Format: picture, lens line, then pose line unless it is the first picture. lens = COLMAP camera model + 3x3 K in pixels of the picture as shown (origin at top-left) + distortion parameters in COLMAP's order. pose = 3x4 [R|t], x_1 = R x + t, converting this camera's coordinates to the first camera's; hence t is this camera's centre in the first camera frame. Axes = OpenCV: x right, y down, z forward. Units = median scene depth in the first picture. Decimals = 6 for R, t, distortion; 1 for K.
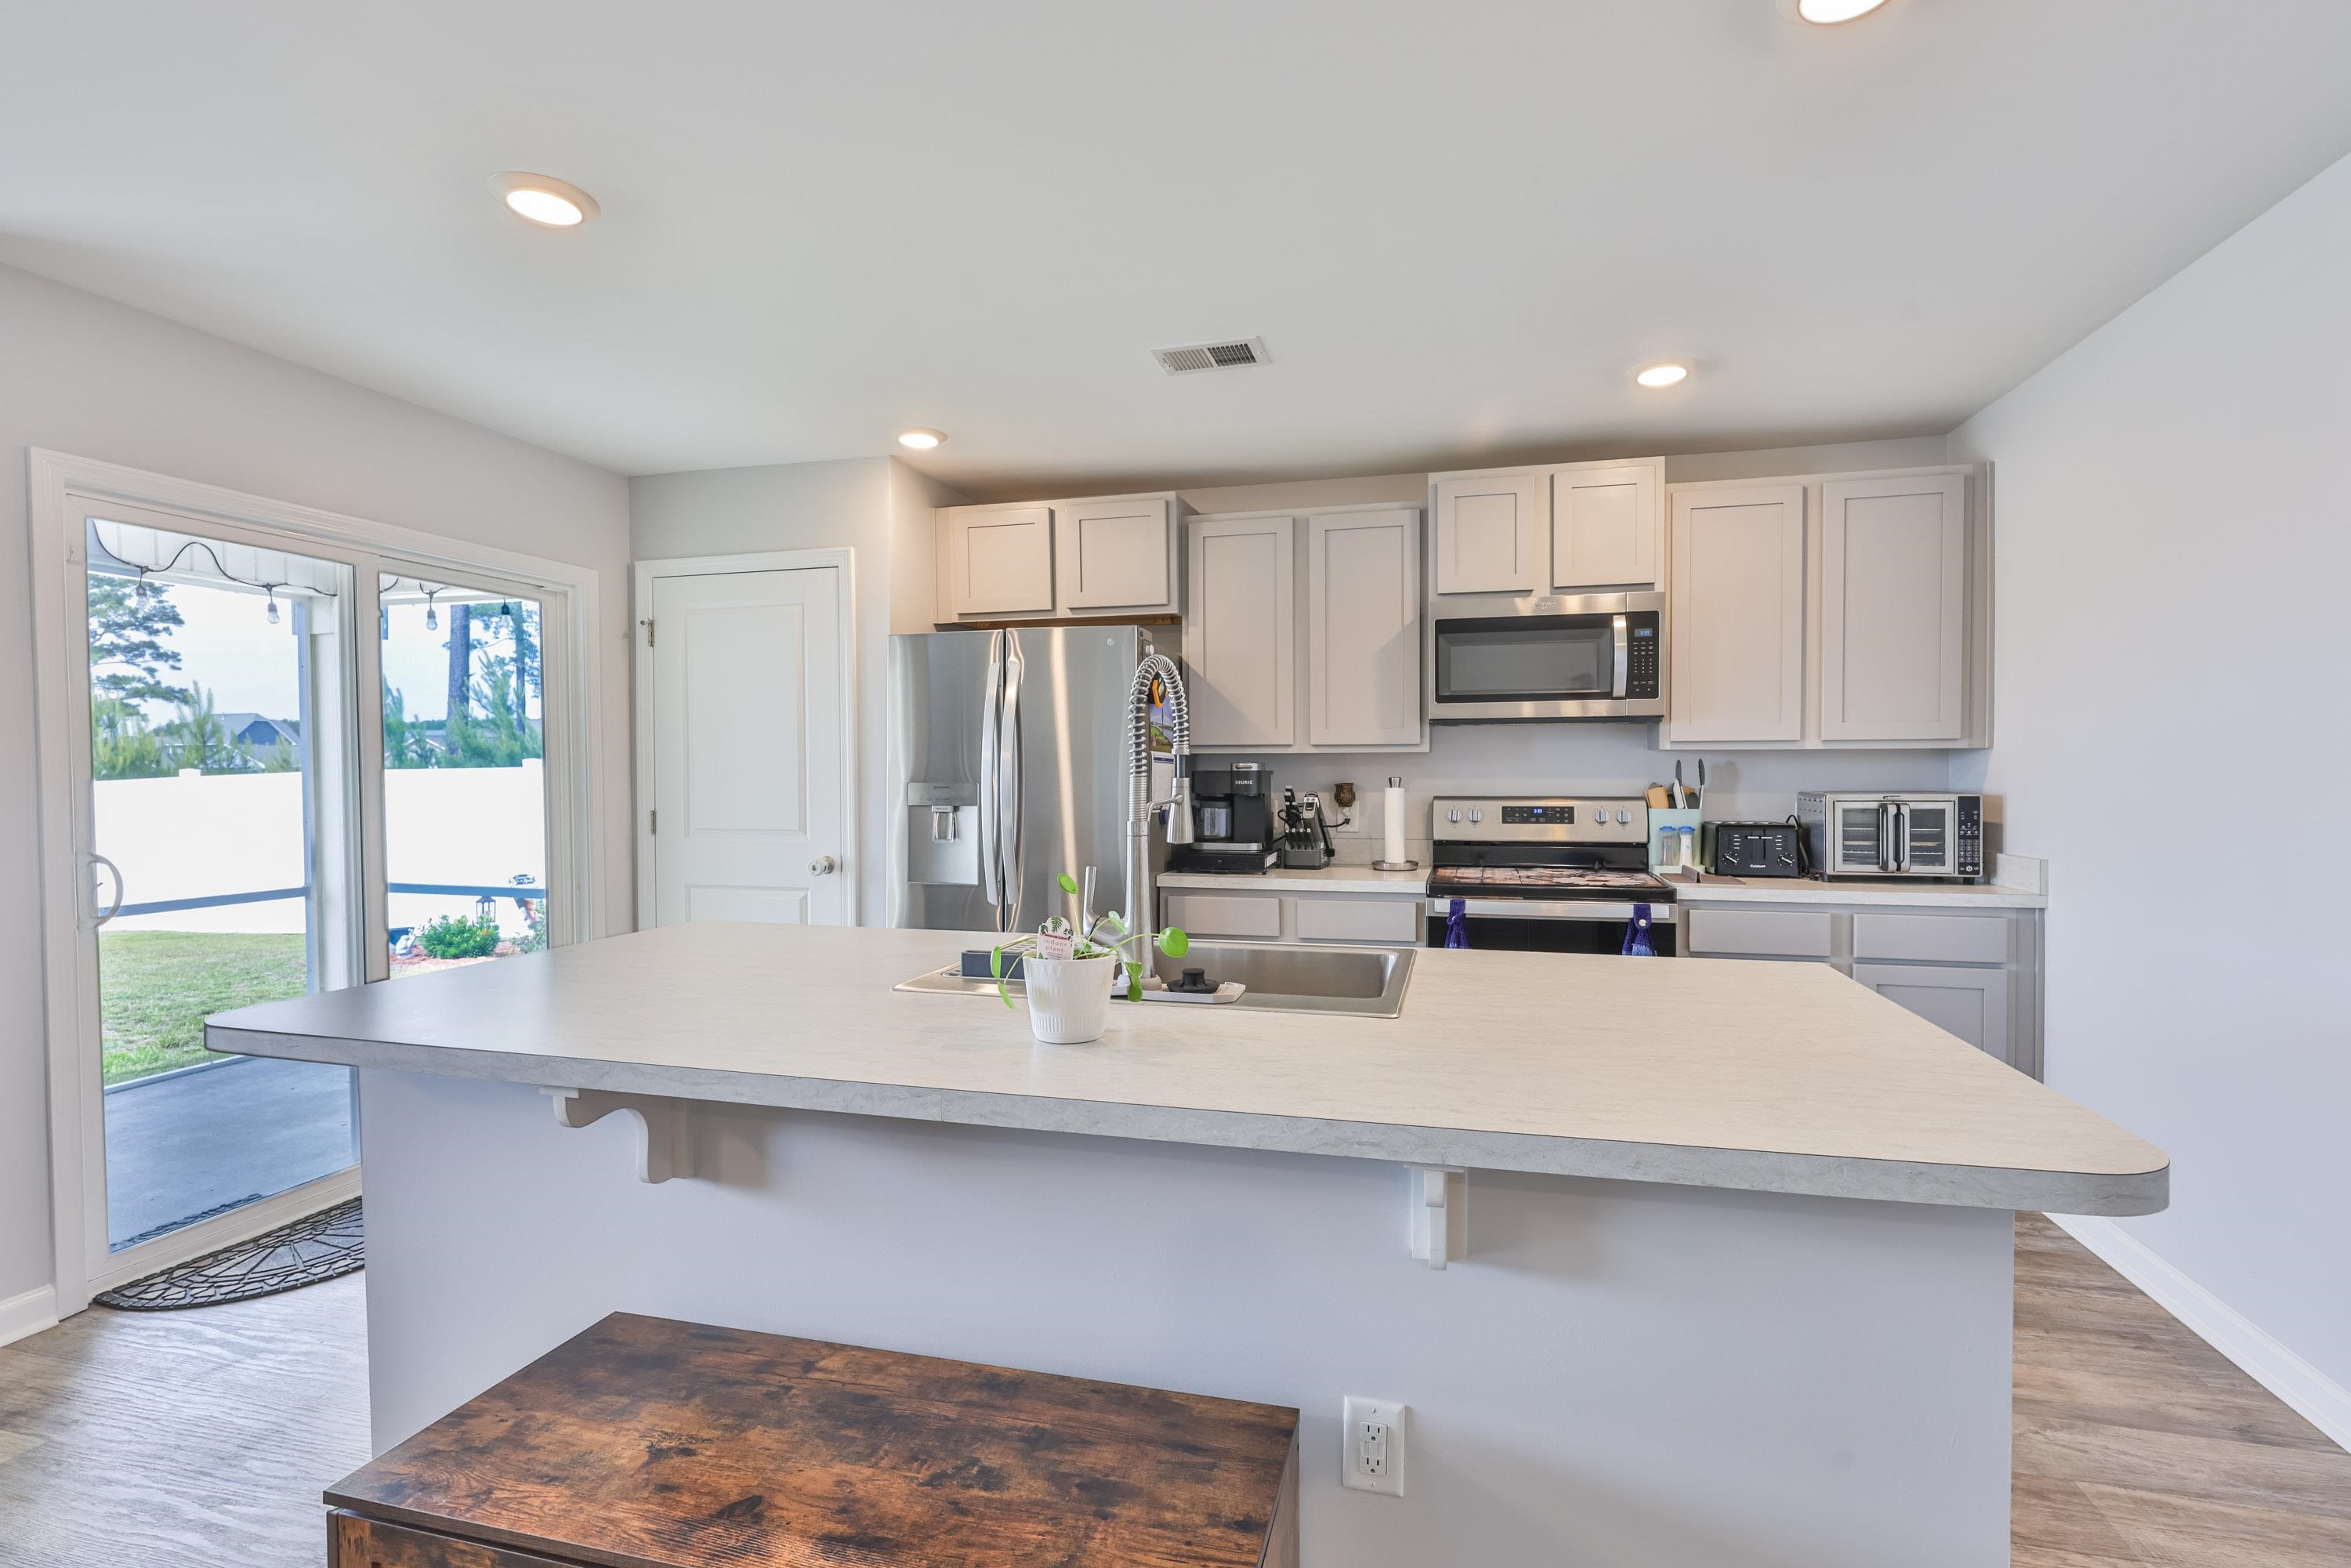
lens RADIAL K [[1020.3, 0, 1218.0], [0, 1020.3, 784.9], [0, 0, 1]] dist [0.000471, 0.000049]
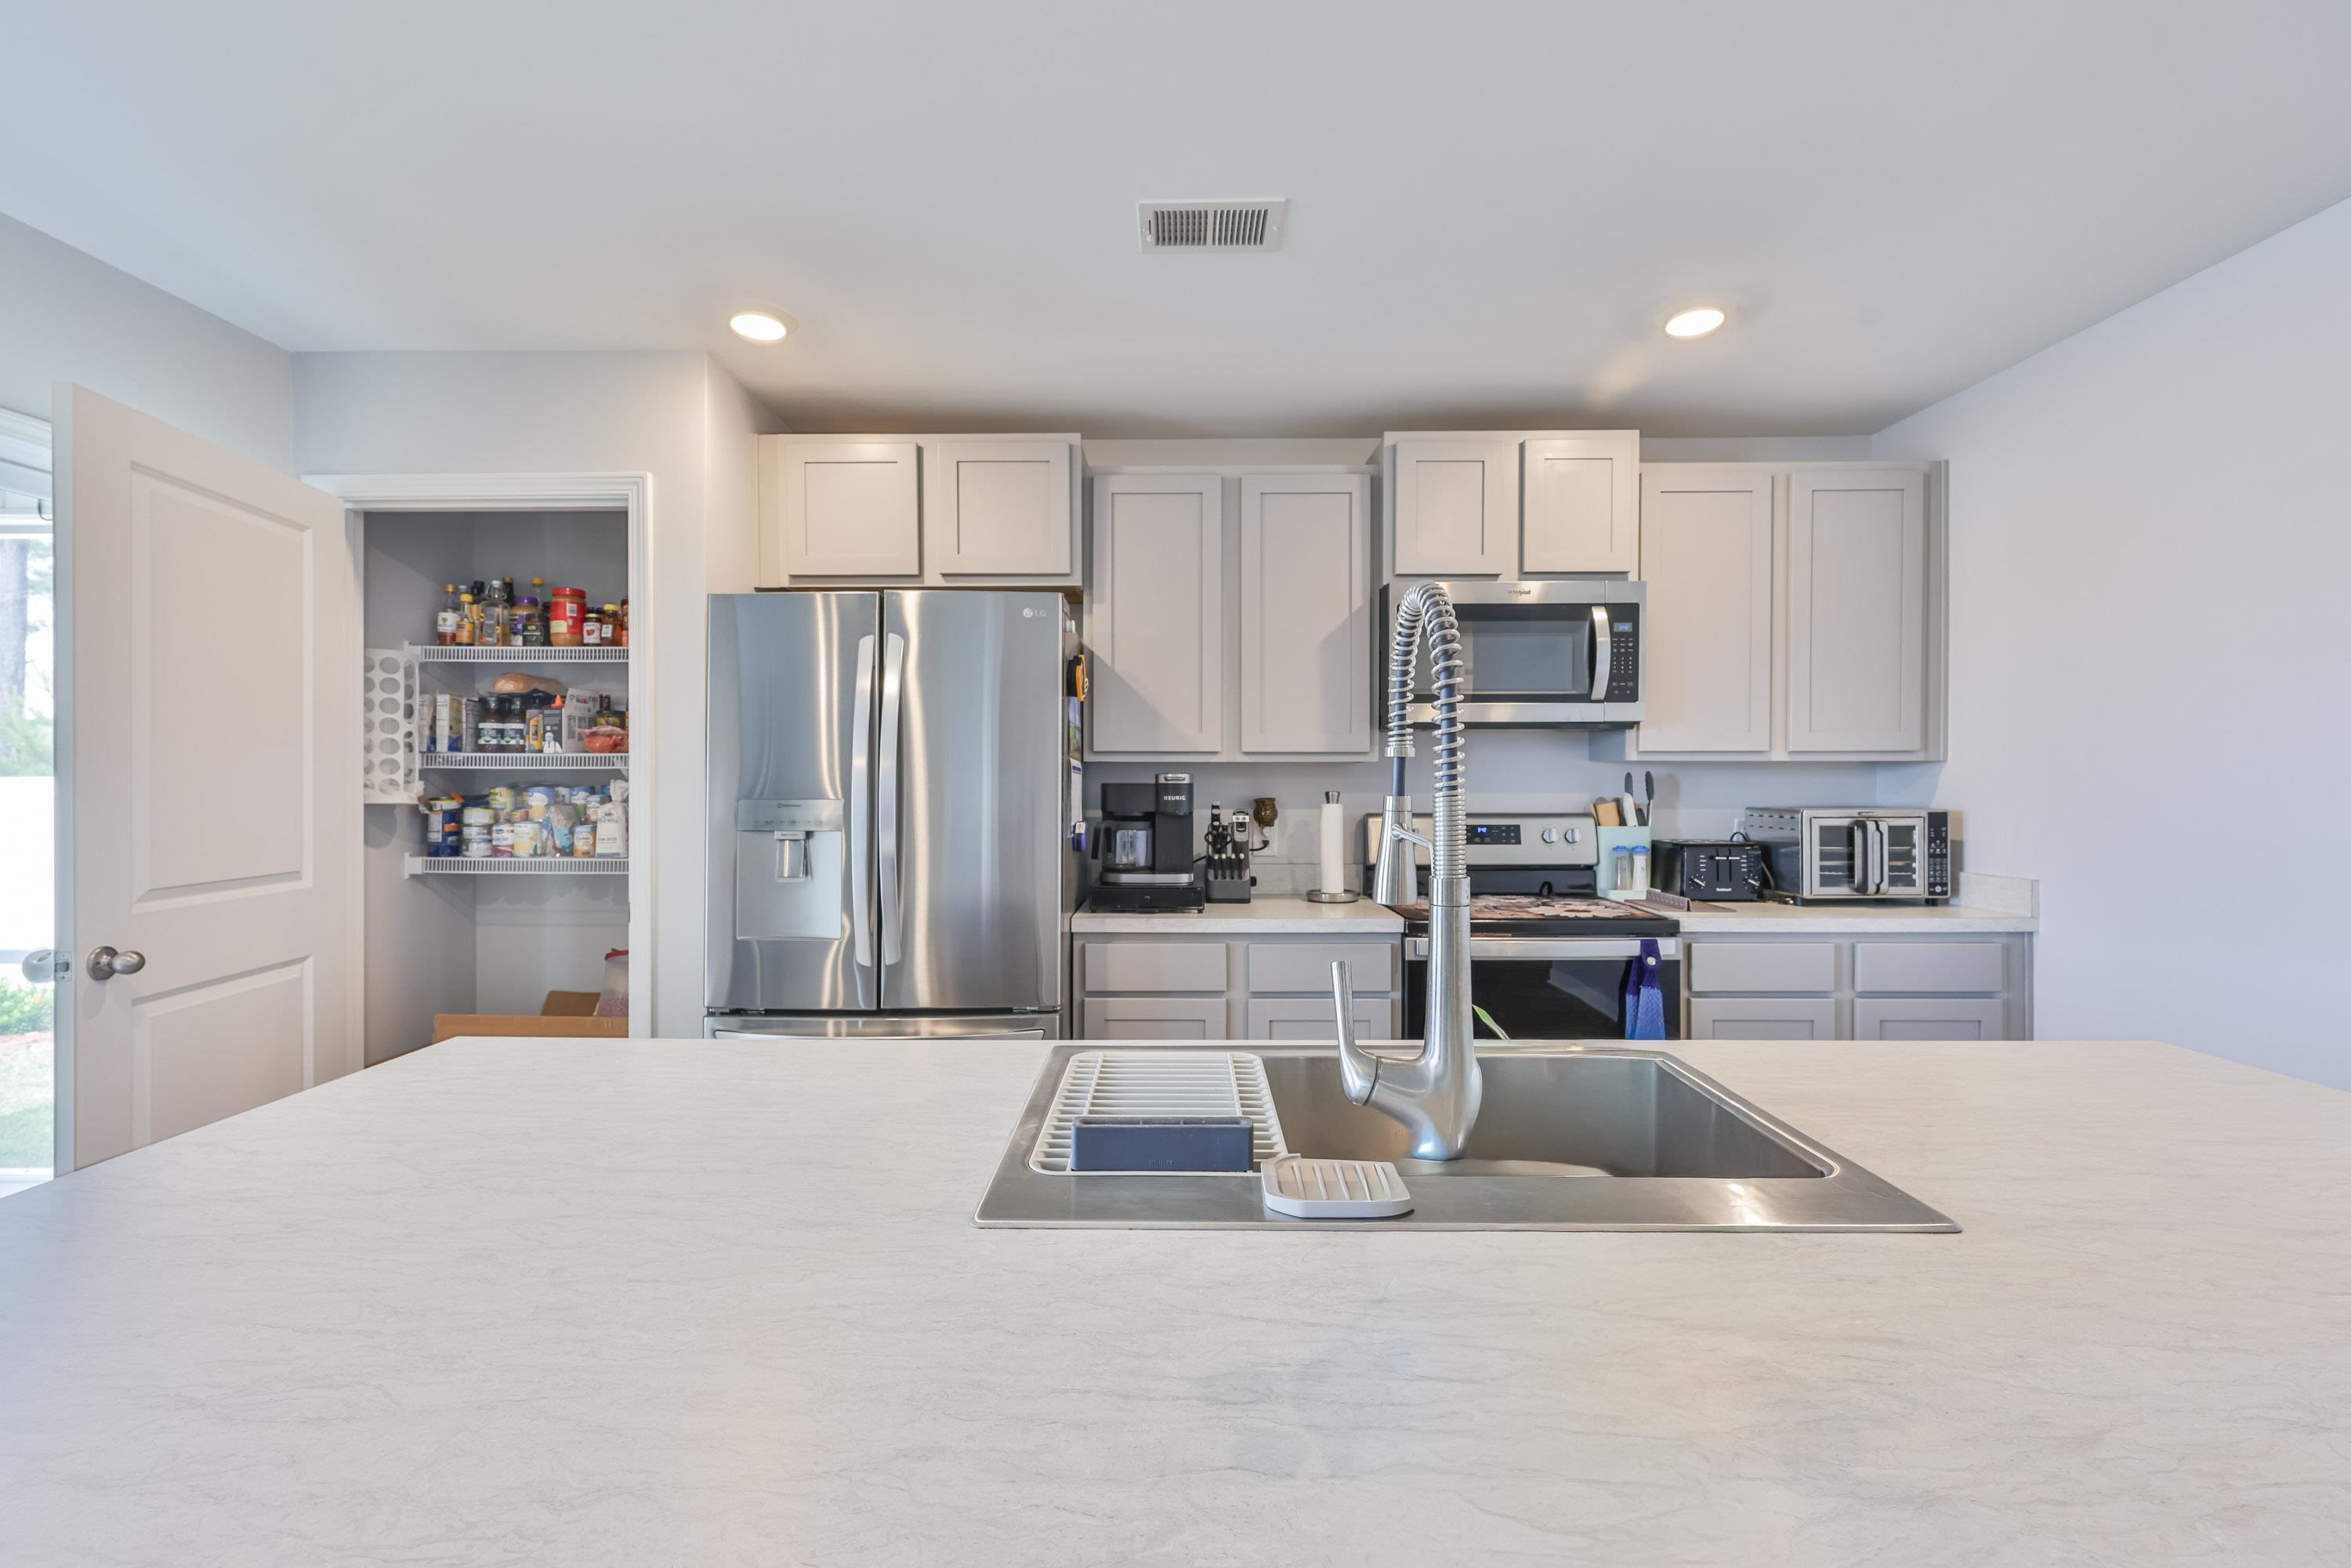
lens RADIAL K [[975.4, 0, 1122.7], [0, 975.4, 783.0], [0, 0, 1]] dist [0.000041, 0.000034]
pose [[0.978352, 0.001986, 0.206938, -0.173179], [0.000924, 0.999902, -0.013967, -0.003485], [-0.206945, 0.013856, 0.978254, 0.258800]]
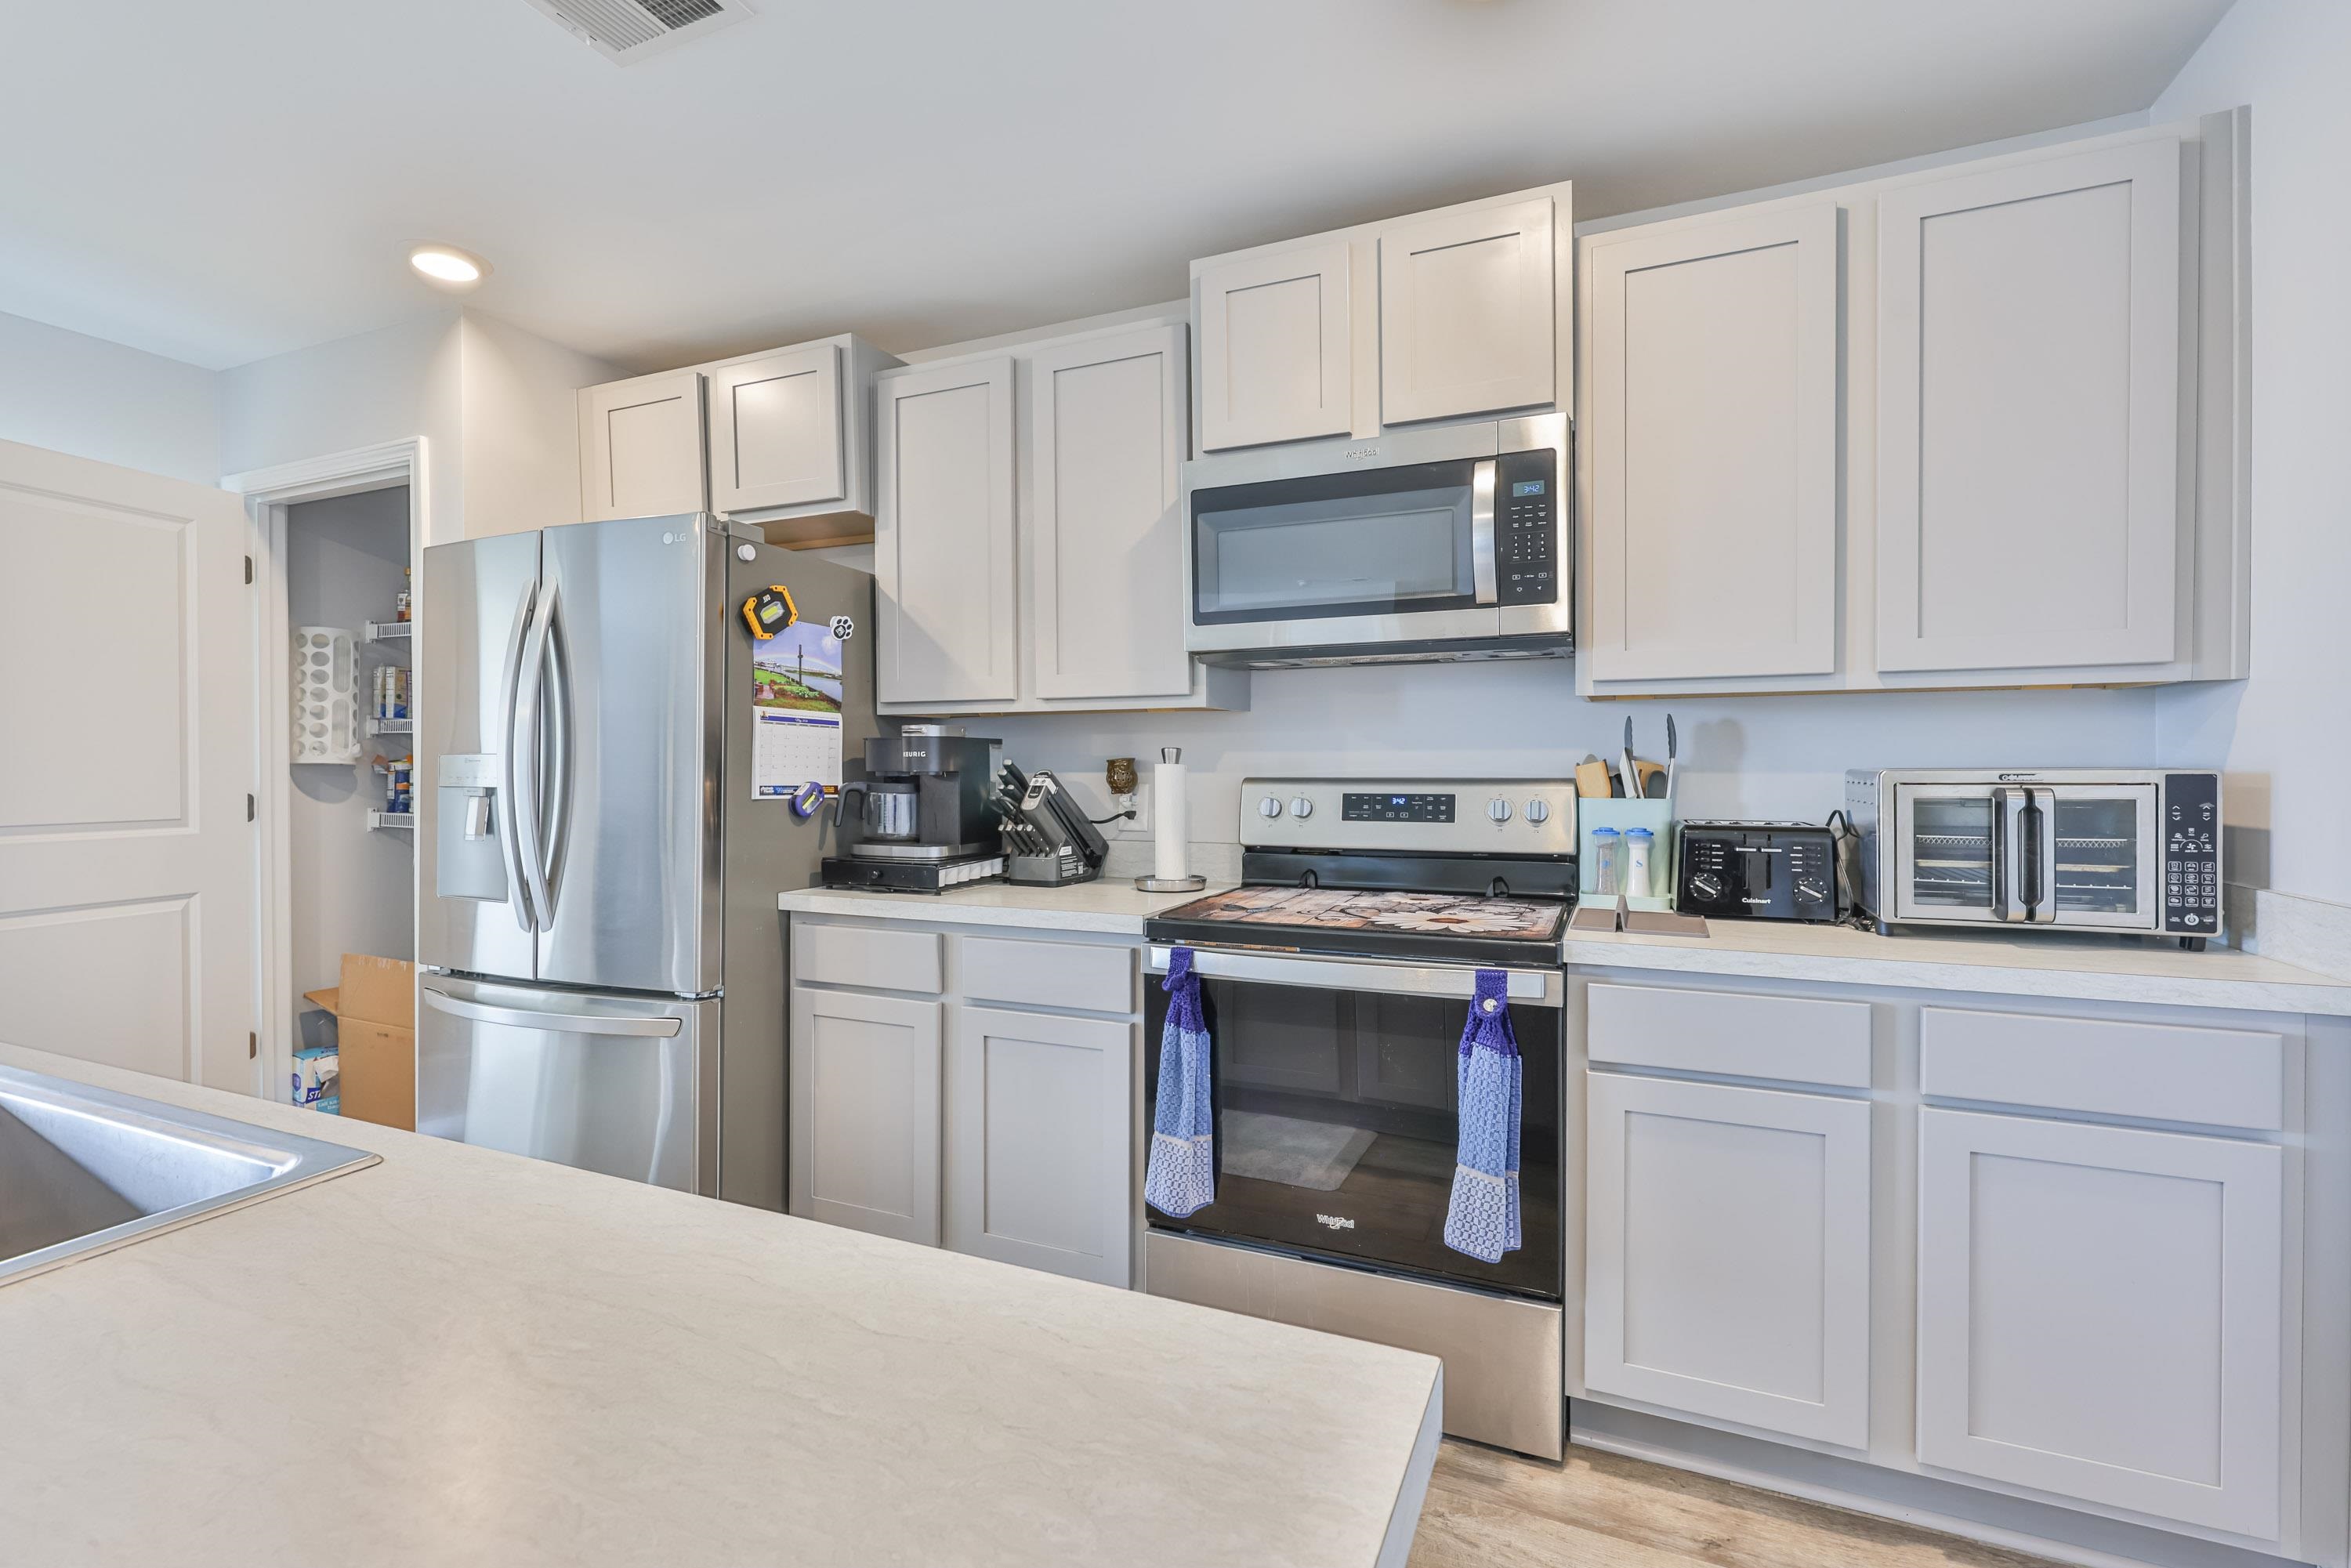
lens RADIAL K [[956.3, 0, 1222.4], [0, 956.3, 776.2], [0, 0, 1]] dist [0.000600, 0.000159]
pose [[0.983396, 0.001195, -0.181468, 0.334119], [-0.002248, 0.999982, -0.005597, 0.014728], [0.181458, 0.005912, 0.983381, 0.427134]]
